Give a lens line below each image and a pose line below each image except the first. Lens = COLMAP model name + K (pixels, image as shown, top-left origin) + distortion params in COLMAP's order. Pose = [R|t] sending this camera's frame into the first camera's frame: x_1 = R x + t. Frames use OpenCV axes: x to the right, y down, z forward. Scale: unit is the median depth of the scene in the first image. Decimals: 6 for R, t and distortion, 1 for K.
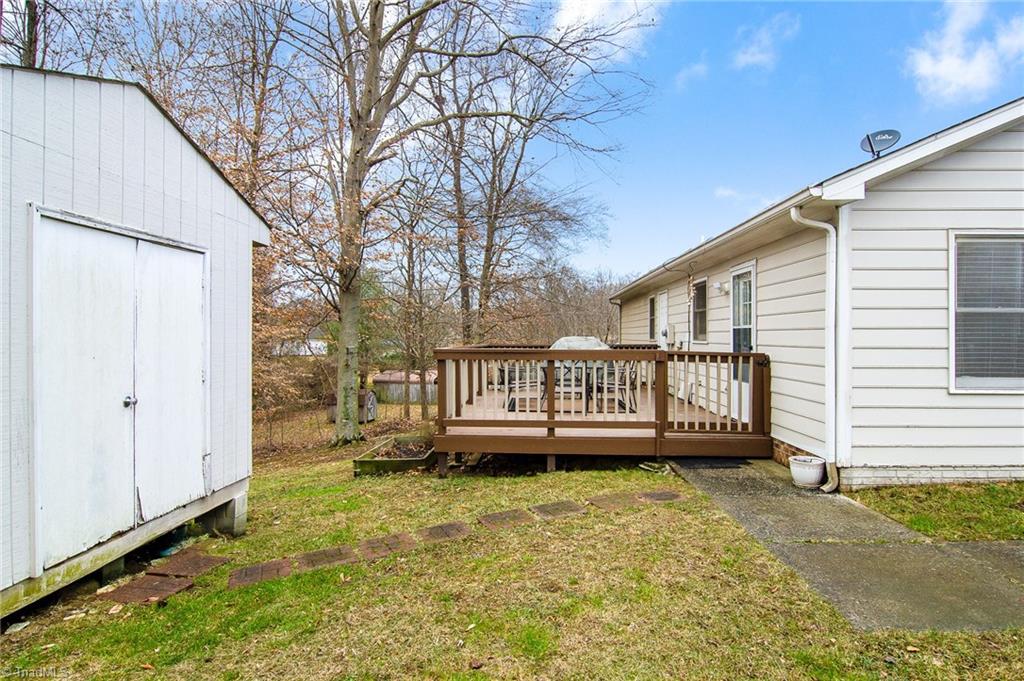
lens RADIAL K [[559.4, 0, 515.9], [0, 559.4, 348.5], [0, 0, 1]] dist [-0.010973, -0.002222]
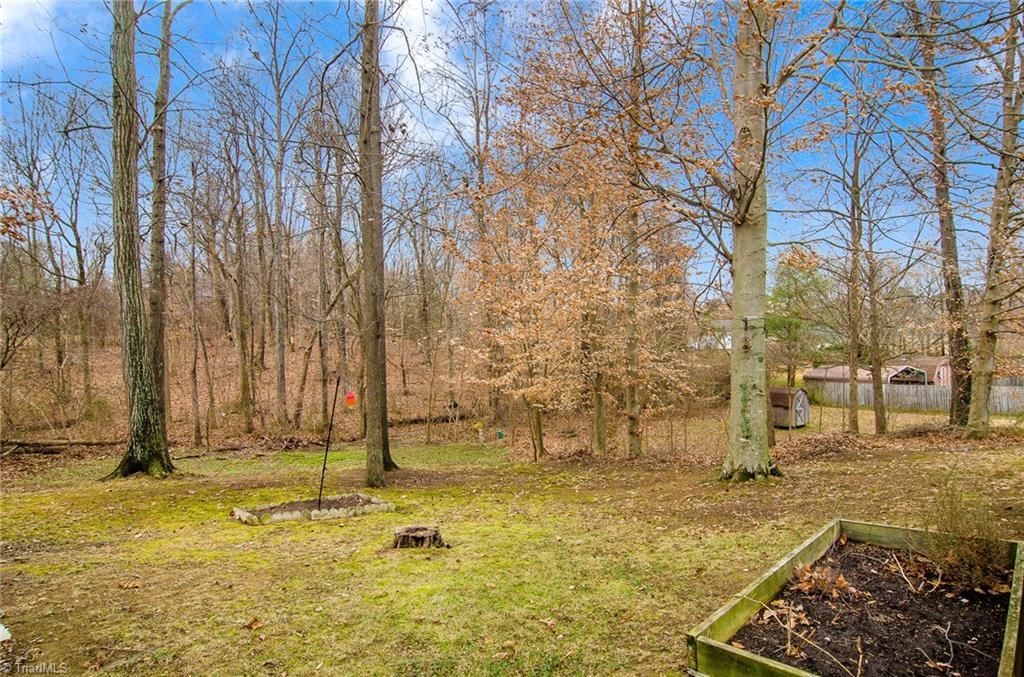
lens RADIAL K [[559.4, 0, 515.9], [0, 559.4, 346.5], [0, 0, 1]] dist [-0.010973, -0.002222]
pose [[0.745689, -0.011952, -0.666187, -0.042533], [0.014964, 0.999887, -0.001189, 0.012355], [0.666126, -0.009082, 0.745784, 0.191030]]
